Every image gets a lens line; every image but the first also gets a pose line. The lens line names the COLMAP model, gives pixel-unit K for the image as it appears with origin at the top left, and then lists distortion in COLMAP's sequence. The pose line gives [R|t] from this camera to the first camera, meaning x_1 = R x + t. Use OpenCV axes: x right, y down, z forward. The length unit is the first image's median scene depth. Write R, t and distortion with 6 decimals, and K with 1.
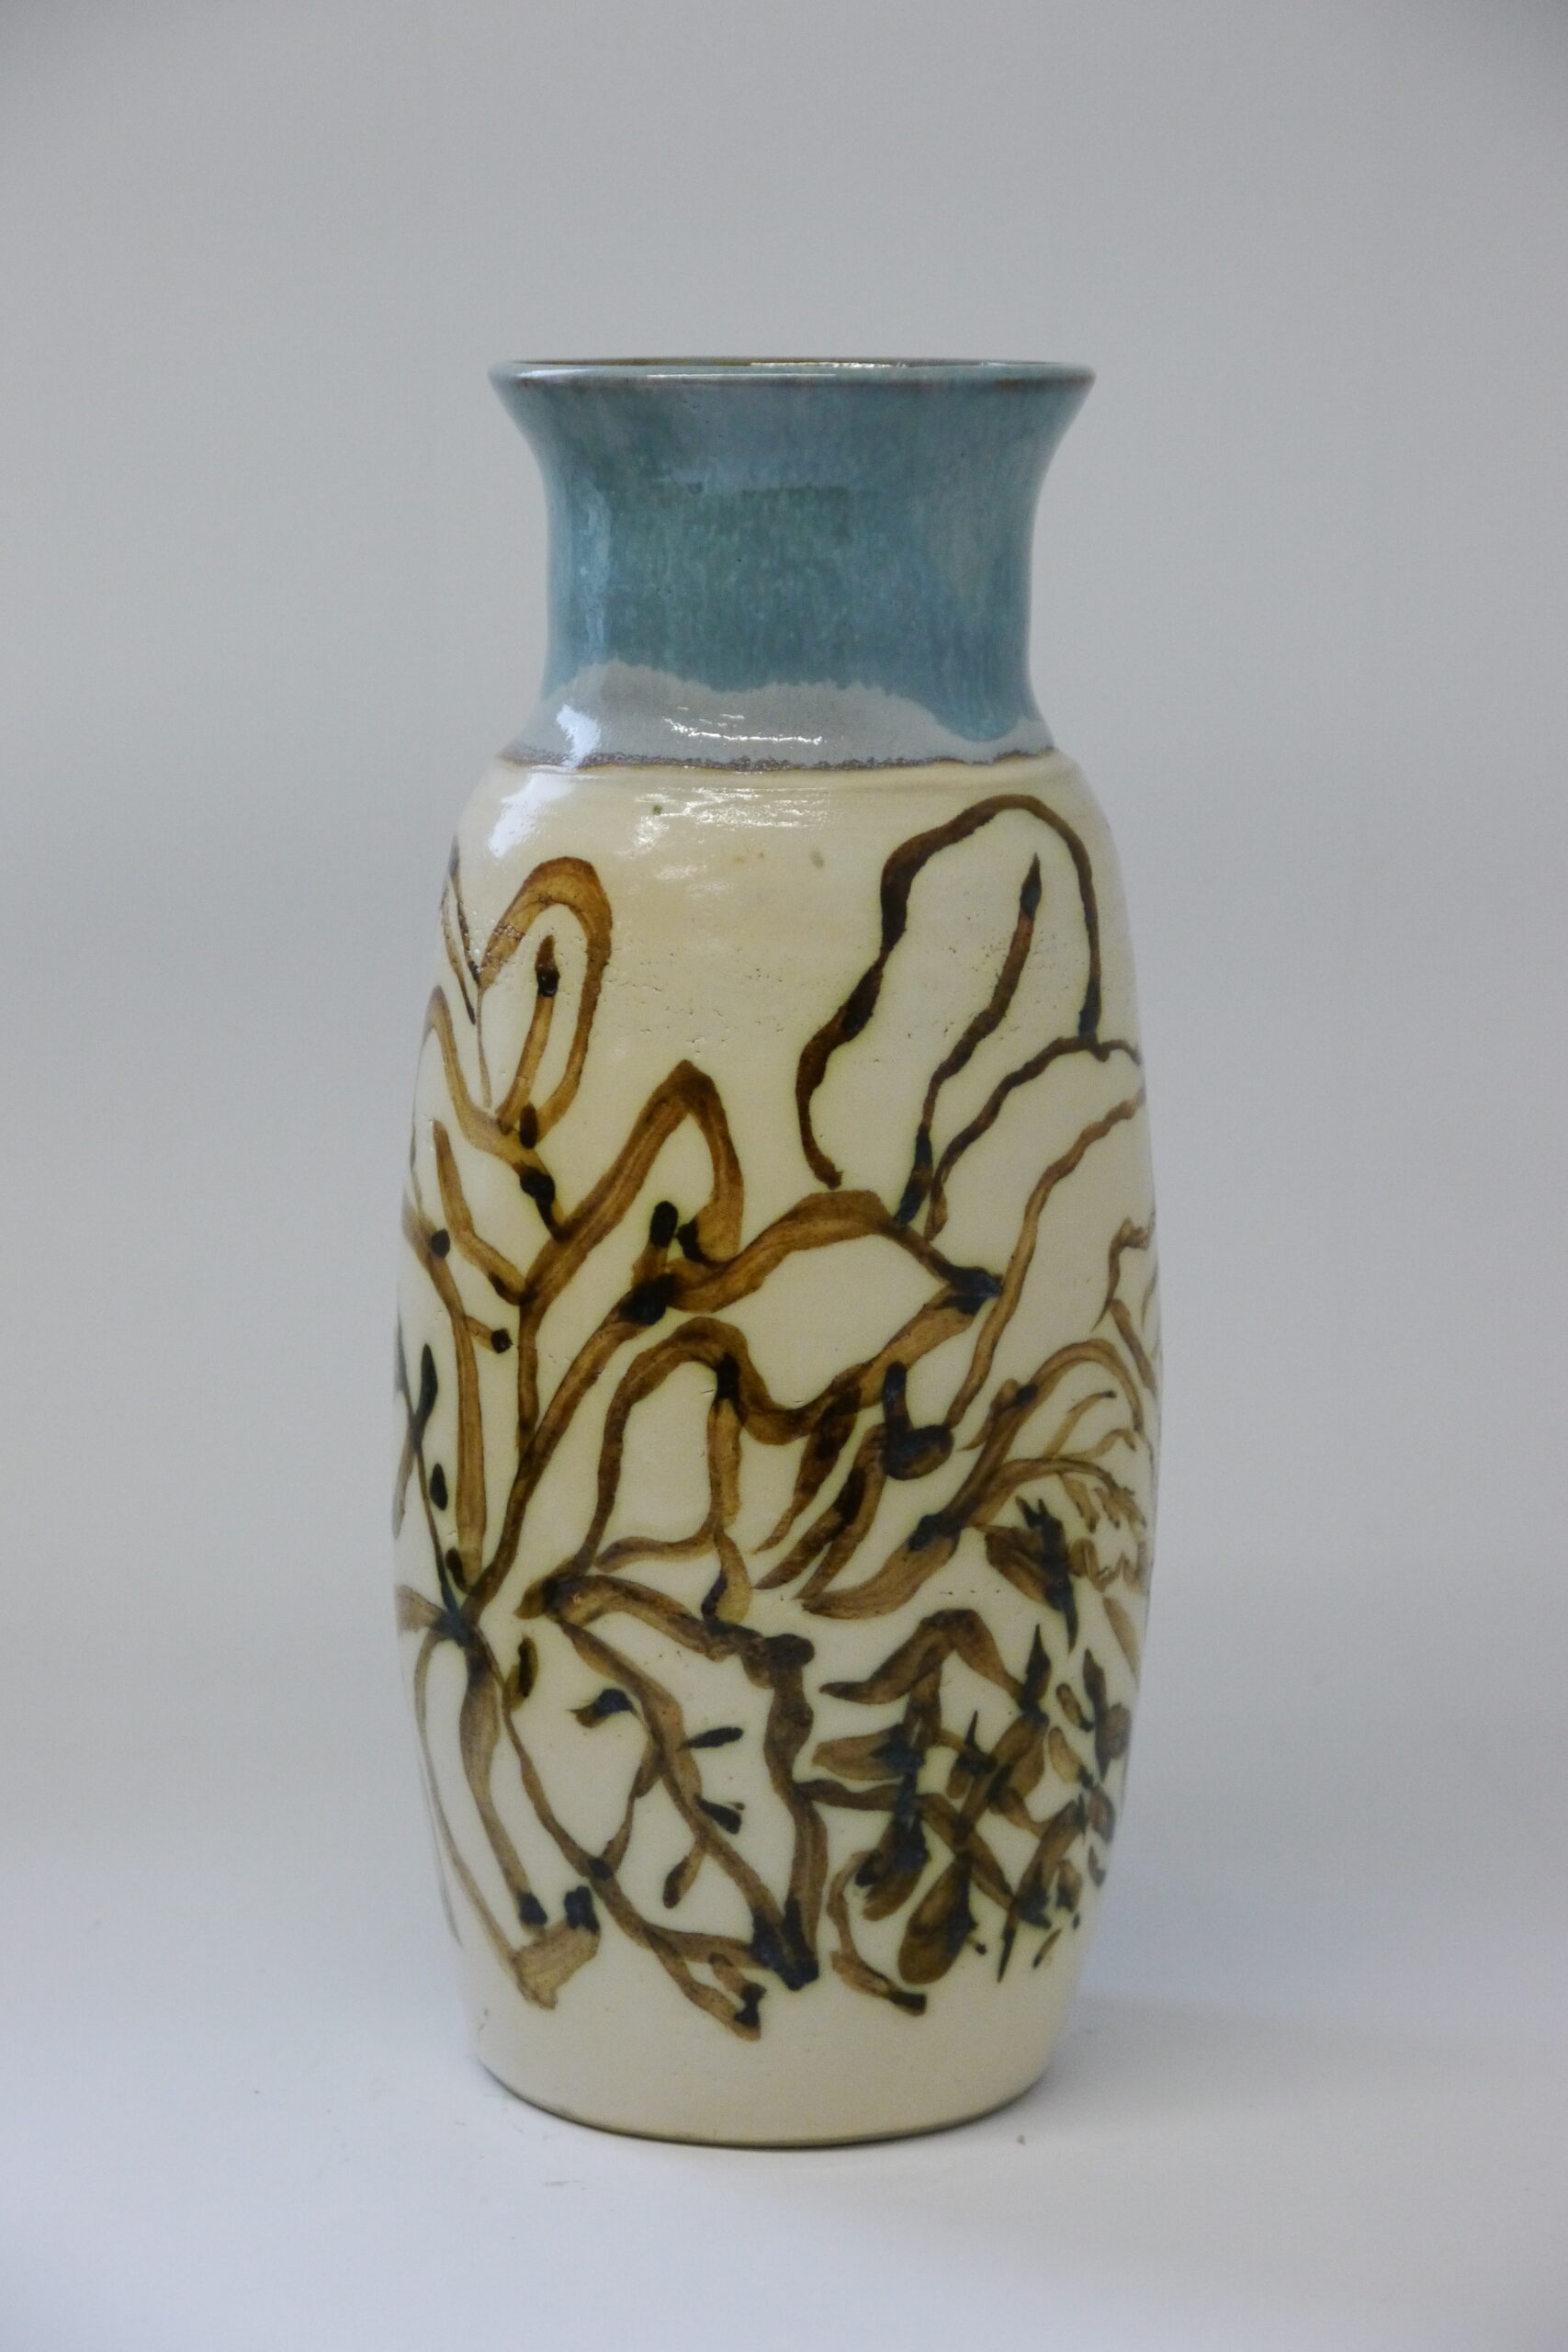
lens RADIAL K [[5312.5, 0, 784.0], [0, 5312.5, 1176.0], [0, 0, 1]] dist [0.033543, 0.297620]
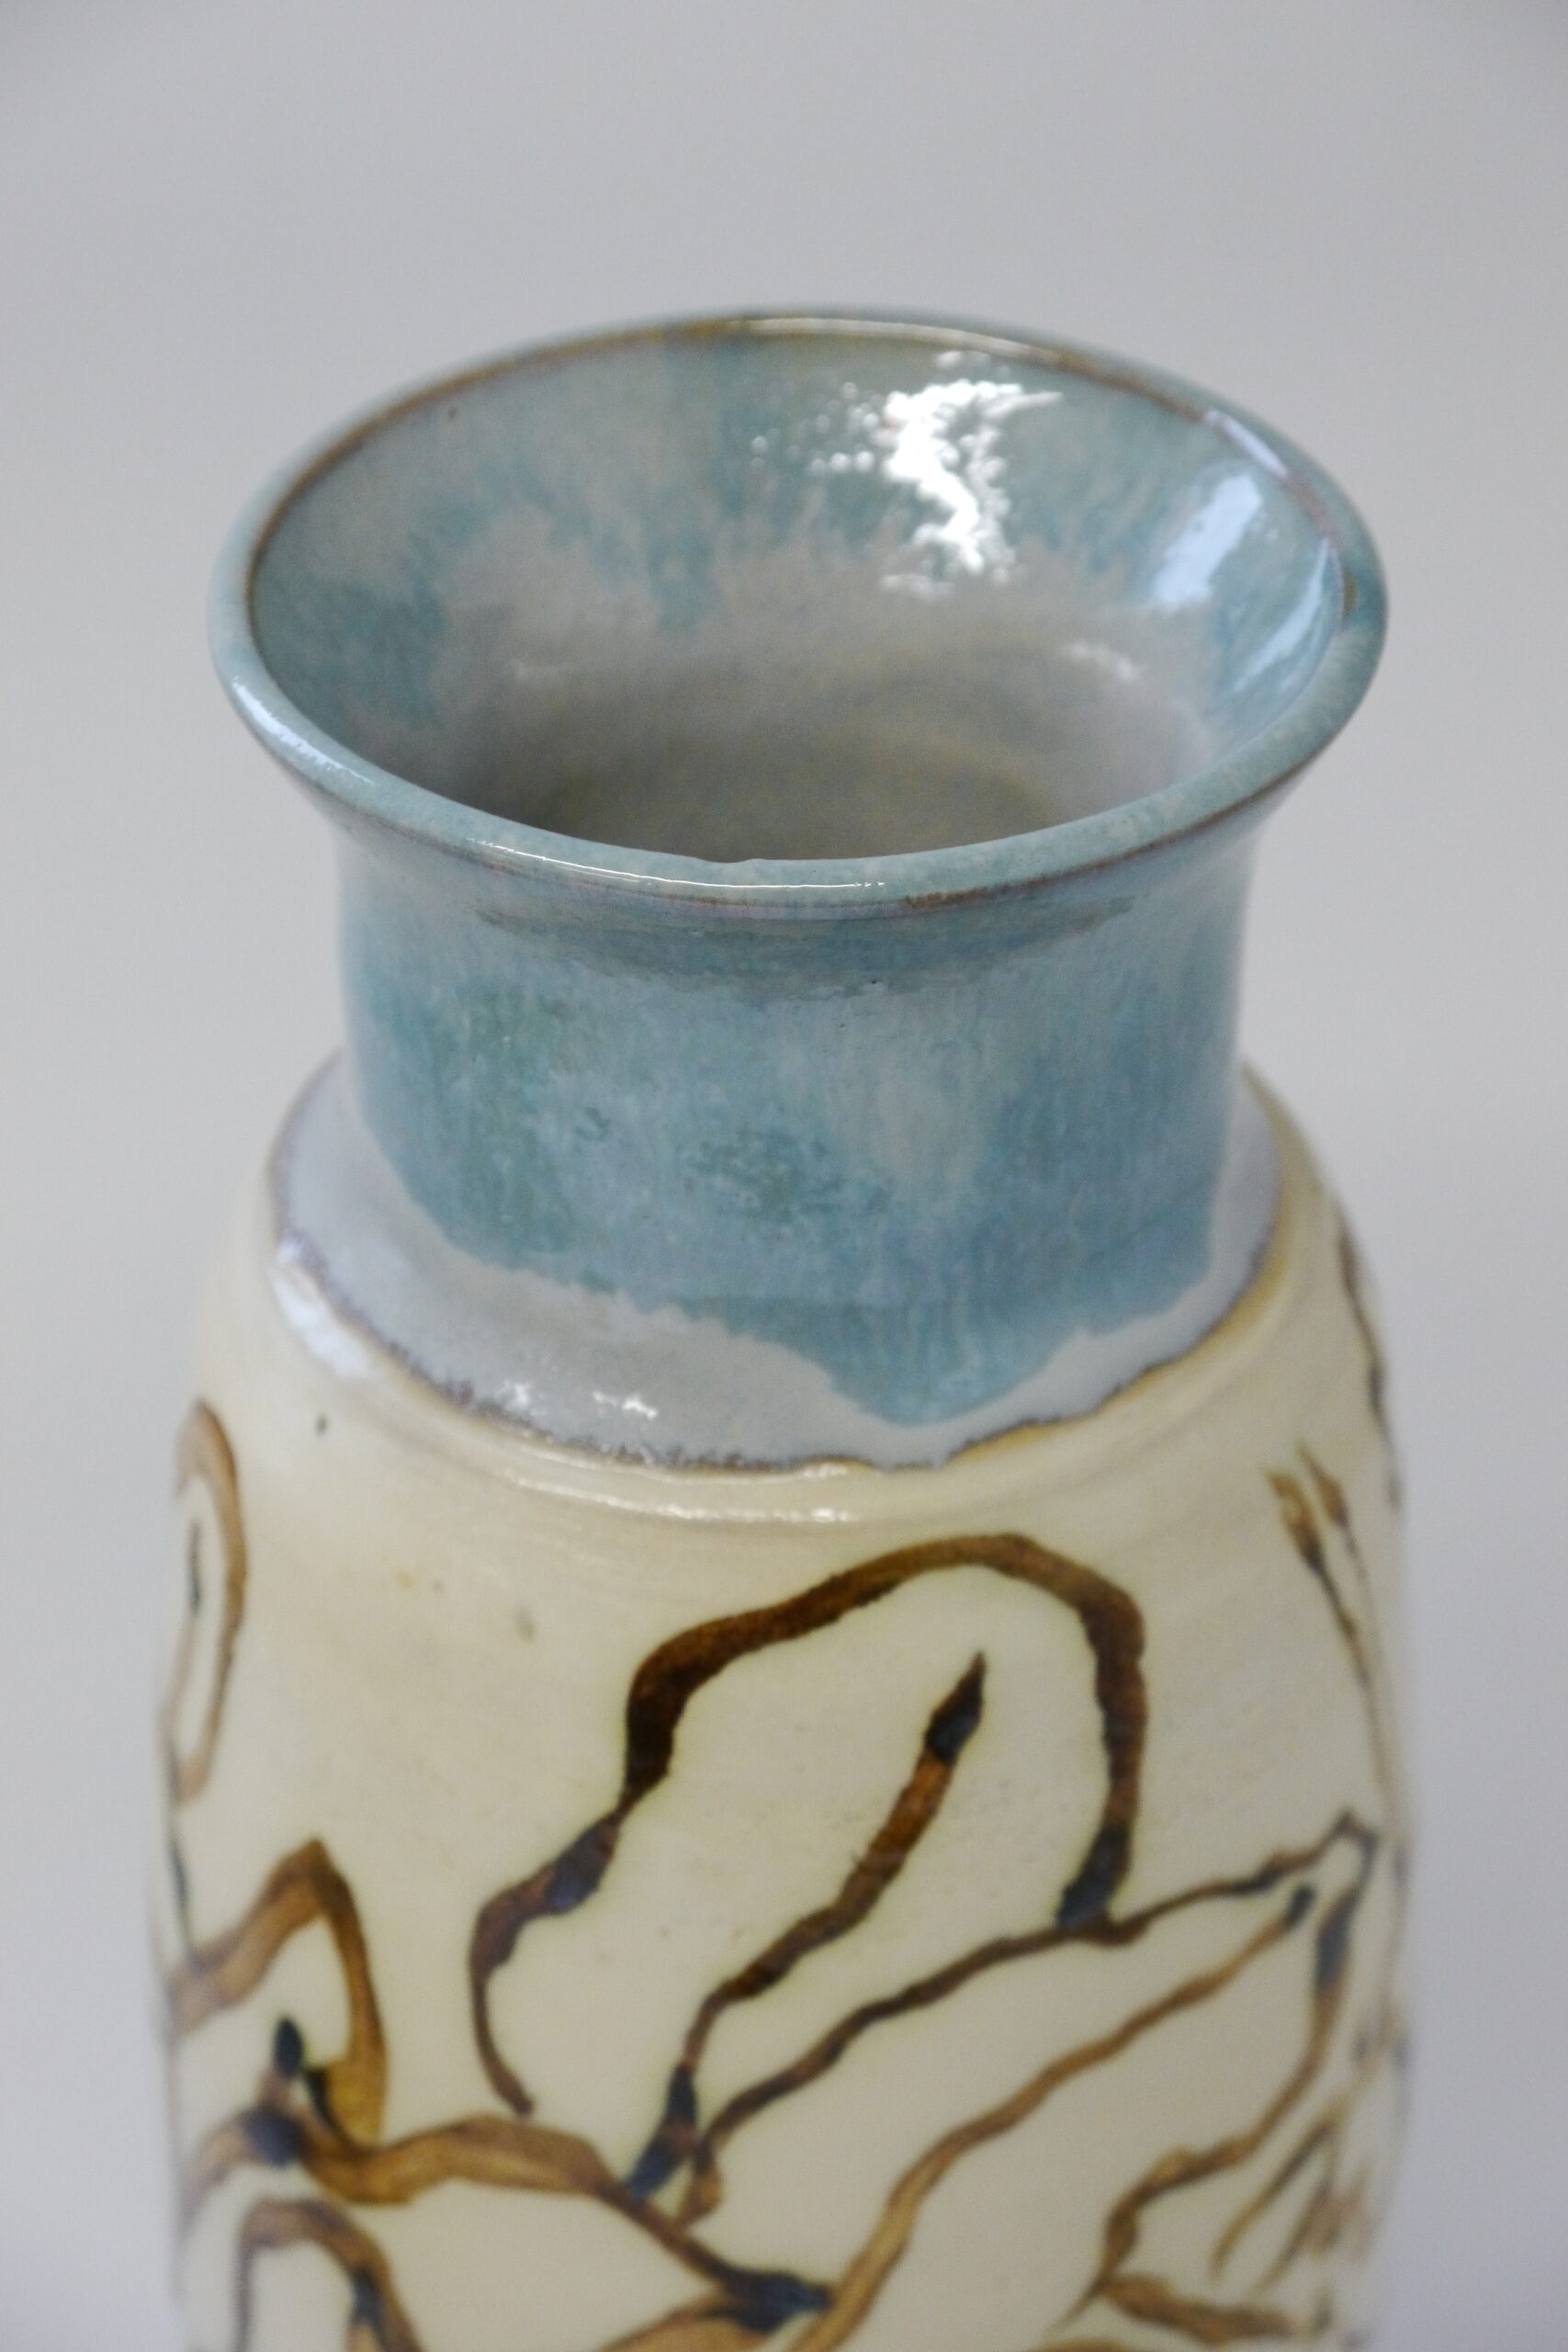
lens RADIAL K [[5312.5, 0, 784.0], [0, 5312.5, 1176.0], [0, 0, 1]] dist [0.033543, 0.297620]
pose [[0.865139, 0.287569, -0.410899, 0.236157], [-0.076594, 0.885435, 0.458408, -0.346455], [0.495648, -0.365114, 0.788051, 0.588324]]
